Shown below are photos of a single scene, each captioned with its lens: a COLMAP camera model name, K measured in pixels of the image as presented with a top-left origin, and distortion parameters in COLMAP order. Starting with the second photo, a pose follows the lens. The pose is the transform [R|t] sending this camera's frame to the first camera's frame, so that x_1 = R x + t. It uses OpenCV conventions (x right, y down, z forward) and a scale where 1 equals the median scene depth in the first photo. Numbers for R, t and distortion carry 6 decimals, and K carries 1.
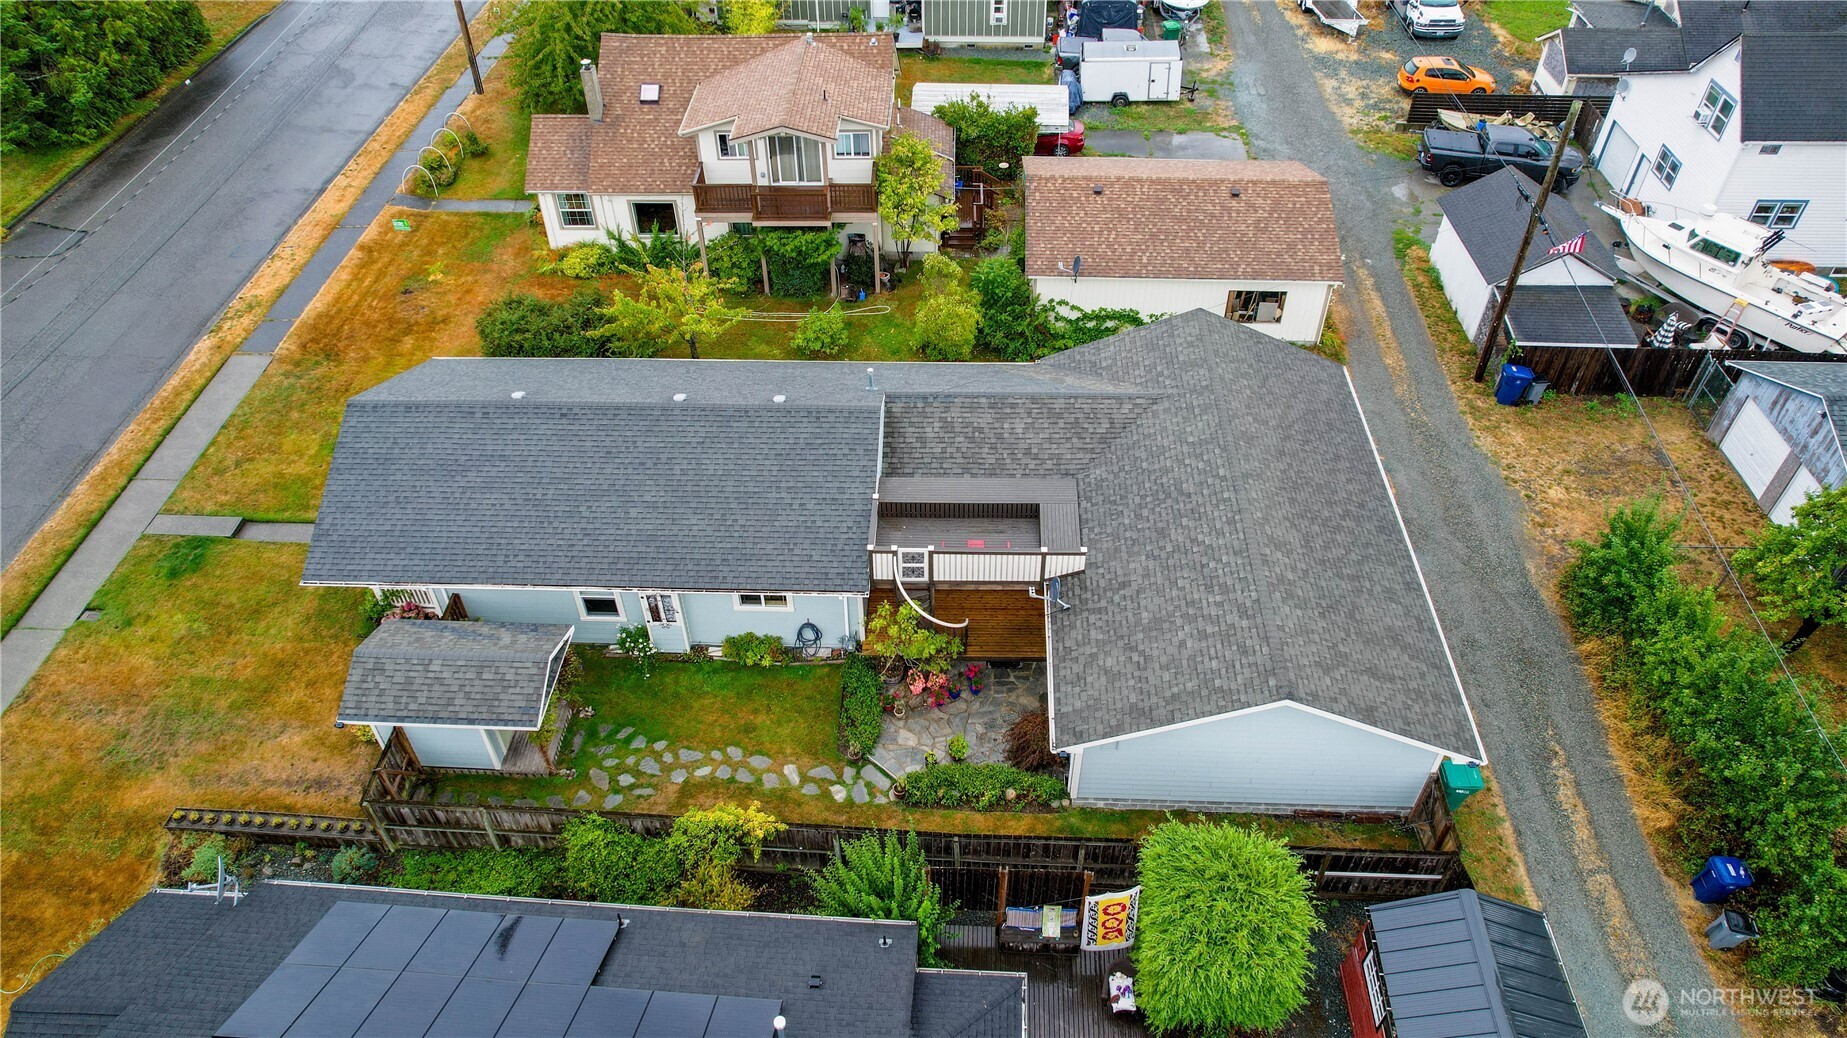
lens RADIAL K [[1207.5, 0, 929.7], [0, 1207.5, 516.6], [0, 0, 1]] dist [-0.071953, 0.062333]
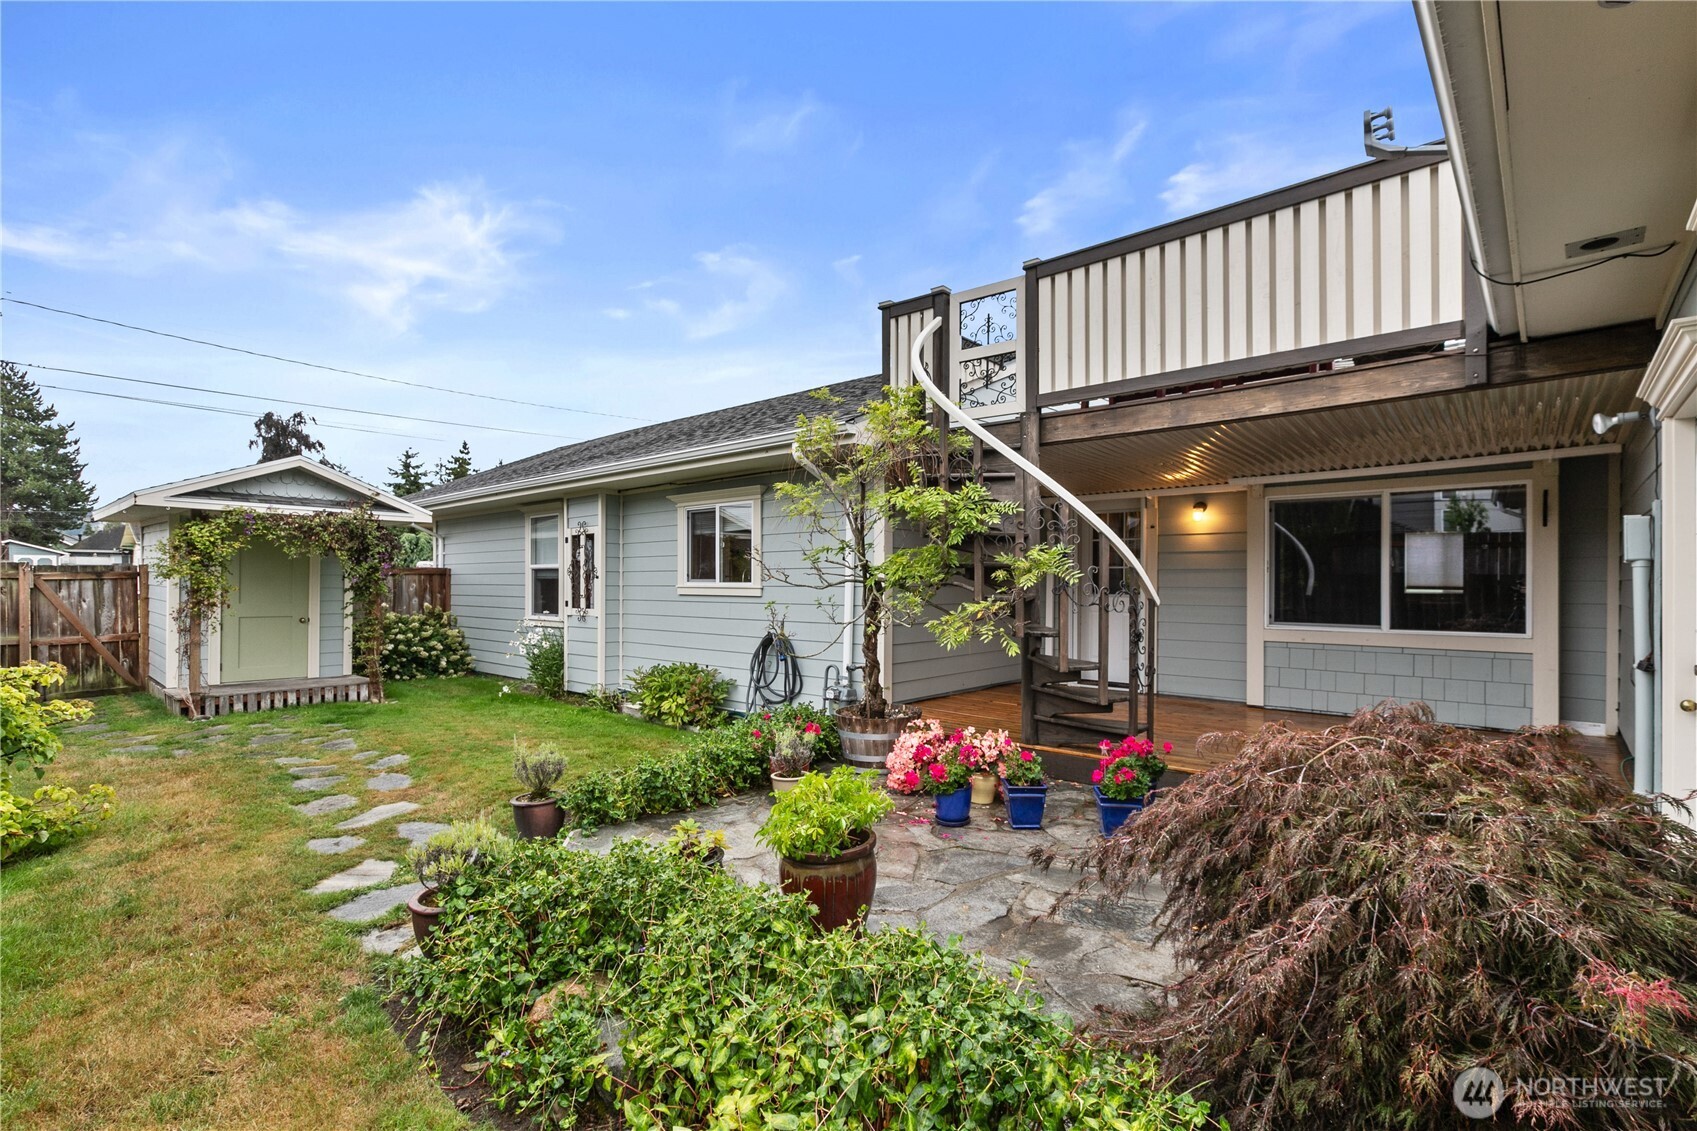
lens RADIAL K [[771.3, 0, 844.3], [0, 771.3, 590.5], [0, 0, 1]] dist [0.000489, 0.000038]
pose [[0.767902, 0.016589, -0.640353, 0.098511], [-0.439595, 0.740761, -0.507966, 0.220015], [0.465922, 0.671564, 0.576124, 0.905291]]
